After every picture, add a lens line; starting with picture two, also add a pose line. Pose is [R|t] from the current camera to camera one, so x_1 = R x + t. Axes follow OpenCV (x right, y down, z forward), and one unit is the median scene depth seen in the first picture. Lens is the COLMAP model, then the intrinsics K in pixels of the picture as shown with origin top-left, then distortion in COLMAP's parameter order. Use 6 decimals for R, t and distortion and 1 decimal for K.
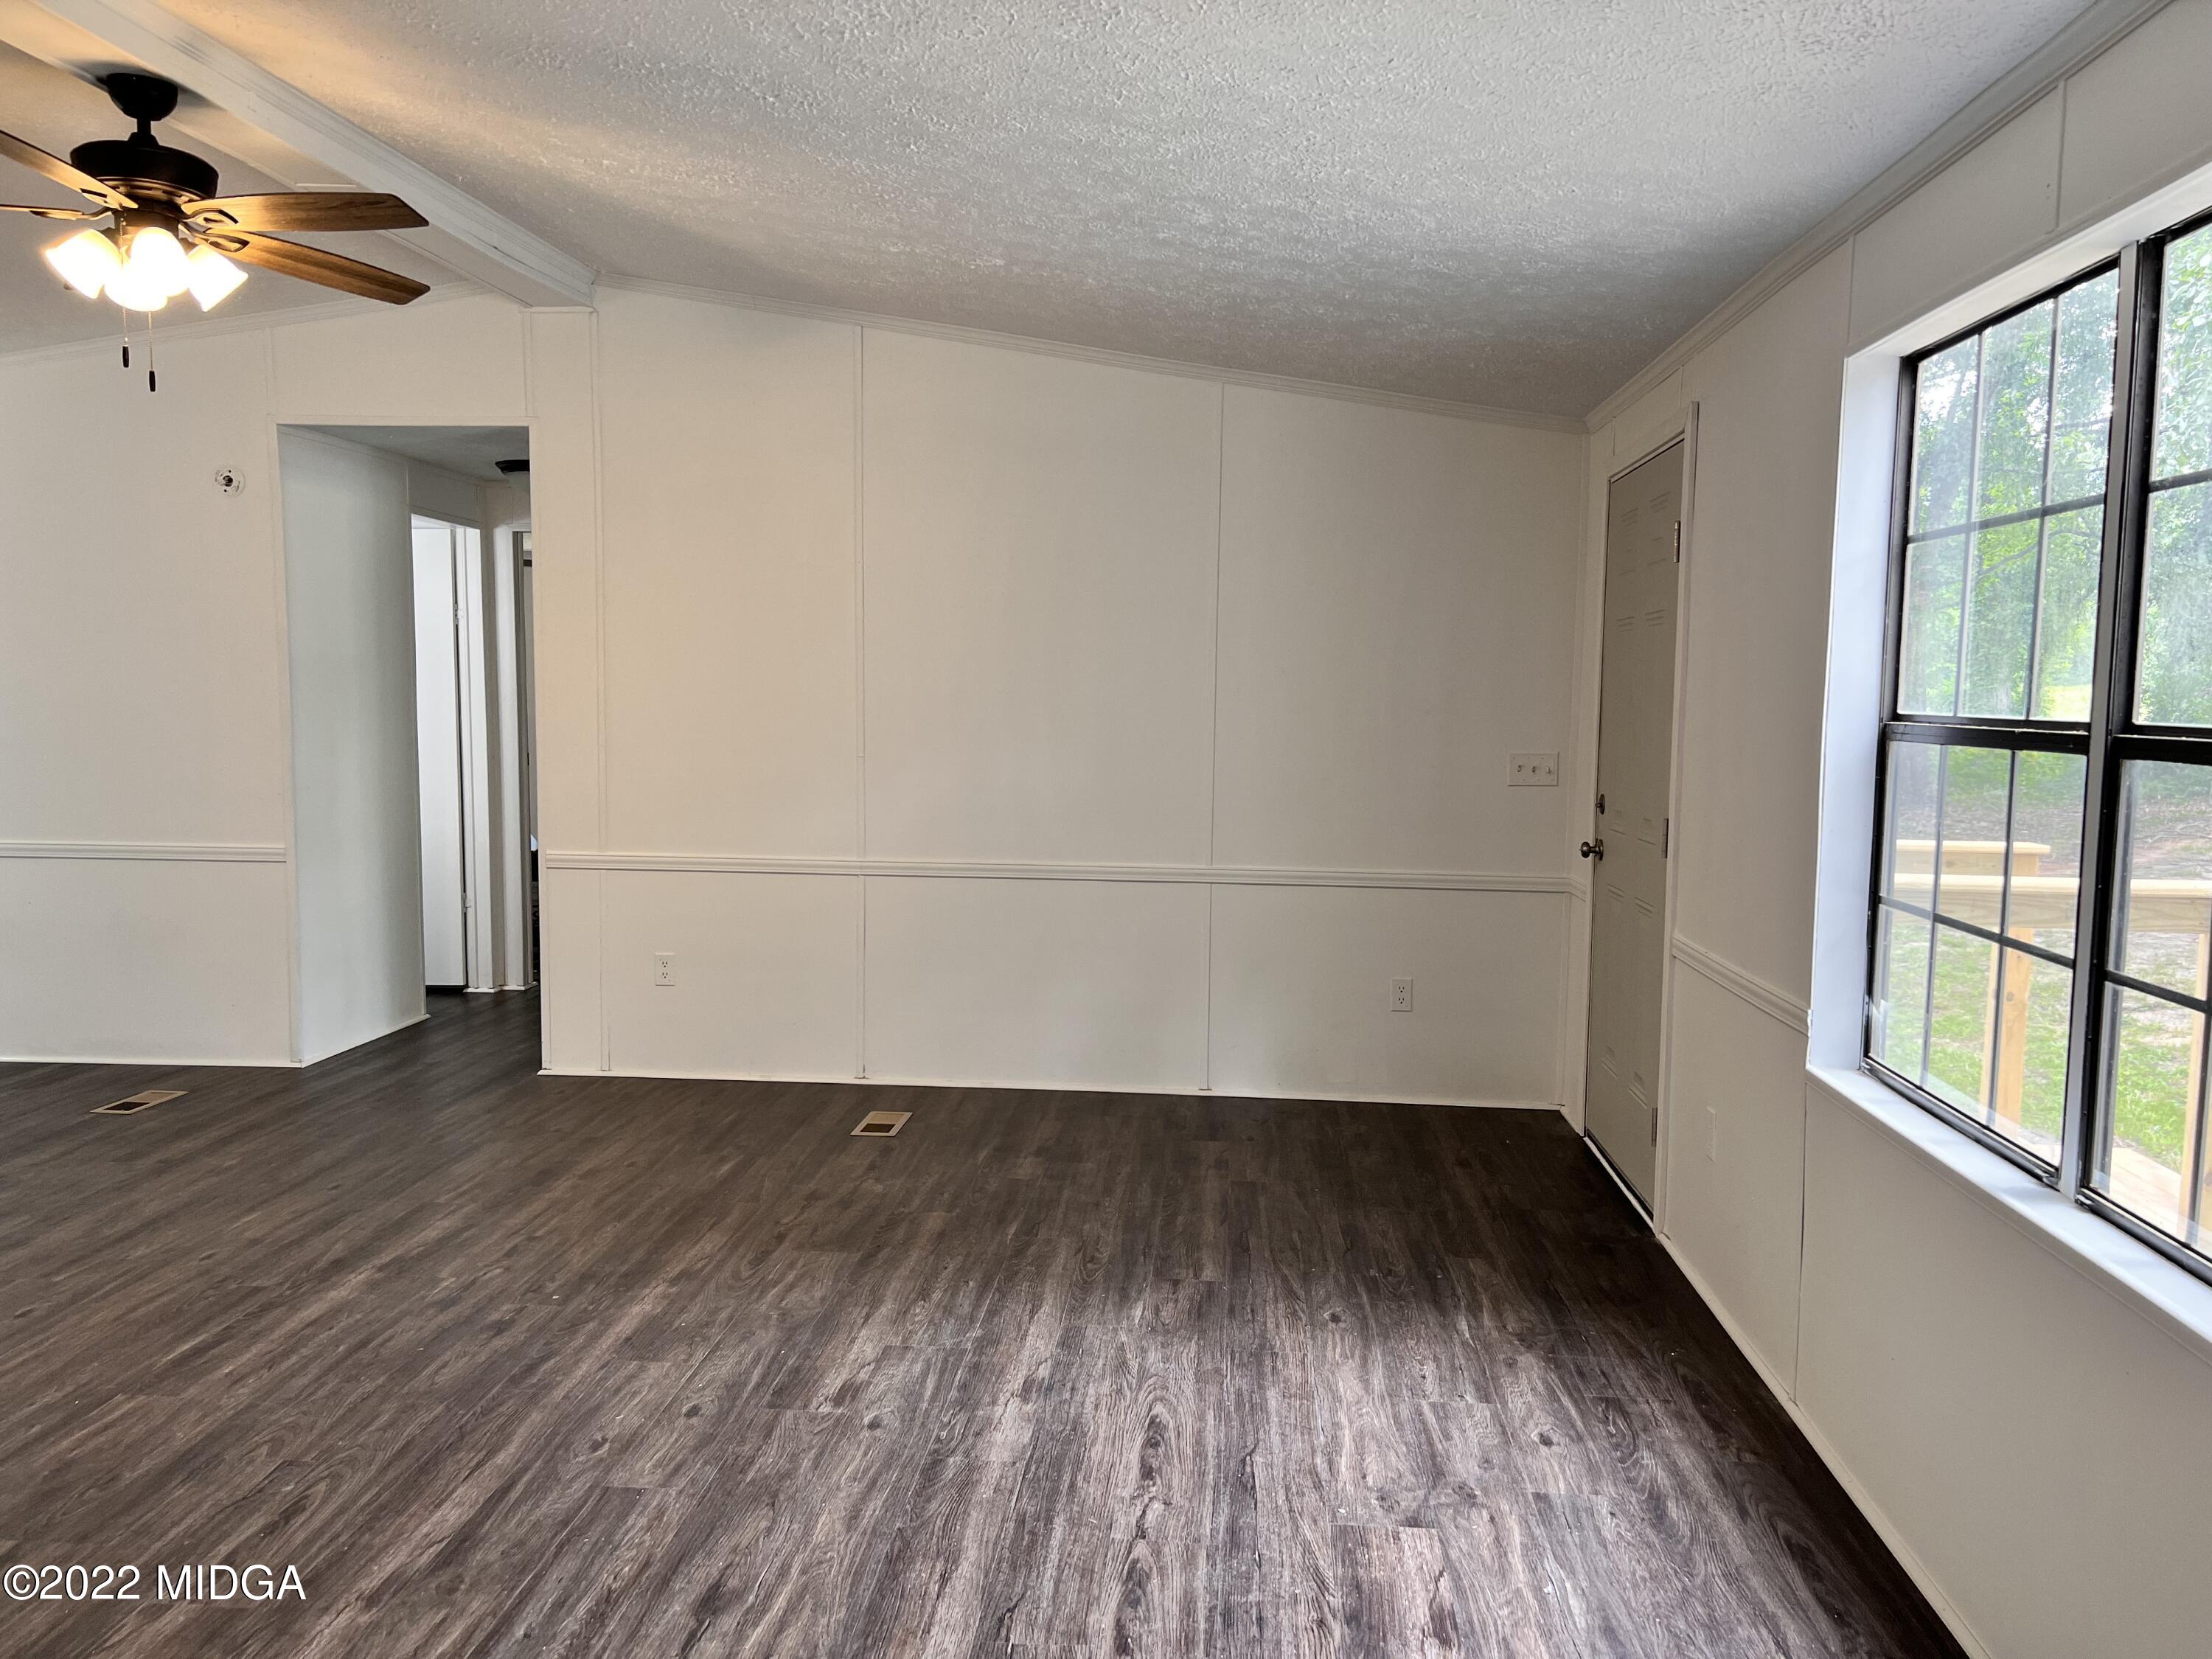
lens RADIAL K [[1663.4, 0, 1102.4], [0, 1663.4, 832.7], [0, 0, 1]] dist [0.044848, -0.048914]
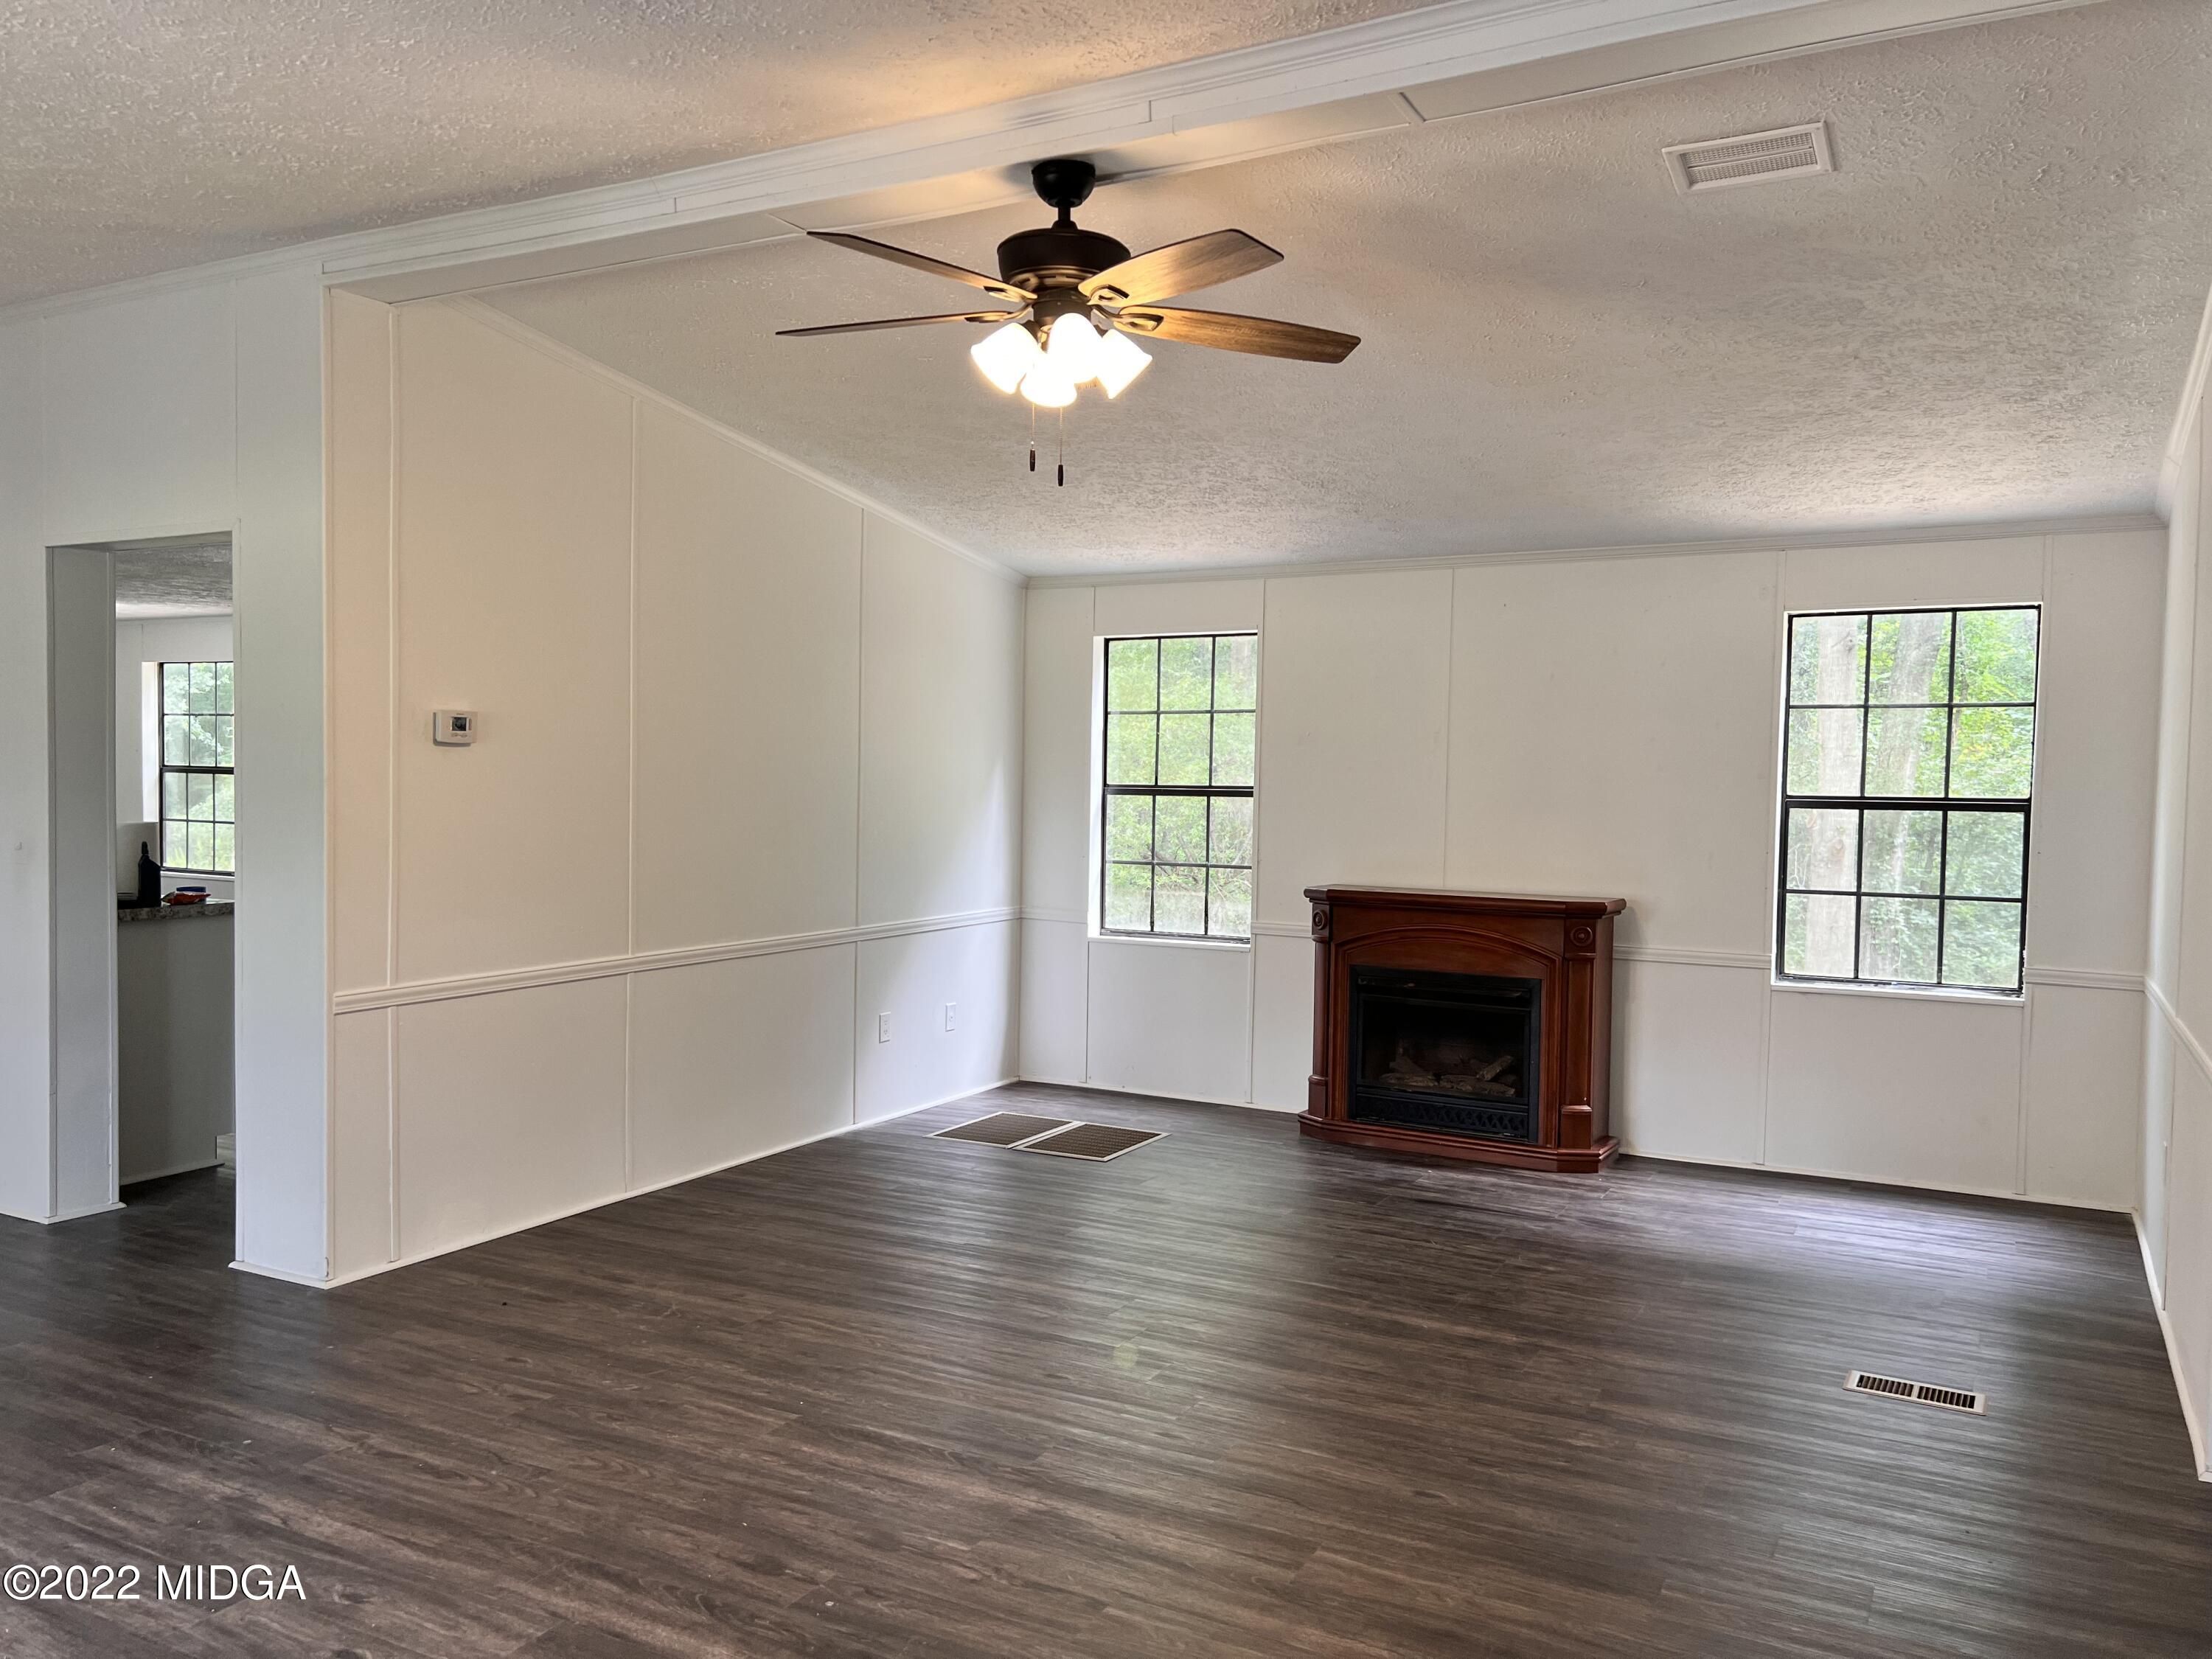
lens RADIAL K [[1663.4, 0, 1103.5], [0, 1663.4, 842.4], [0, 0, 1]] dist [0.044848, -0.048914]
pose [[-0.399274, 0.020360, -0.916606, 0.325816], [-0.101459, 0.992632, 0.066244, -0.129615], [0.911201, 0.119448, -0.394266, 1.489952]]
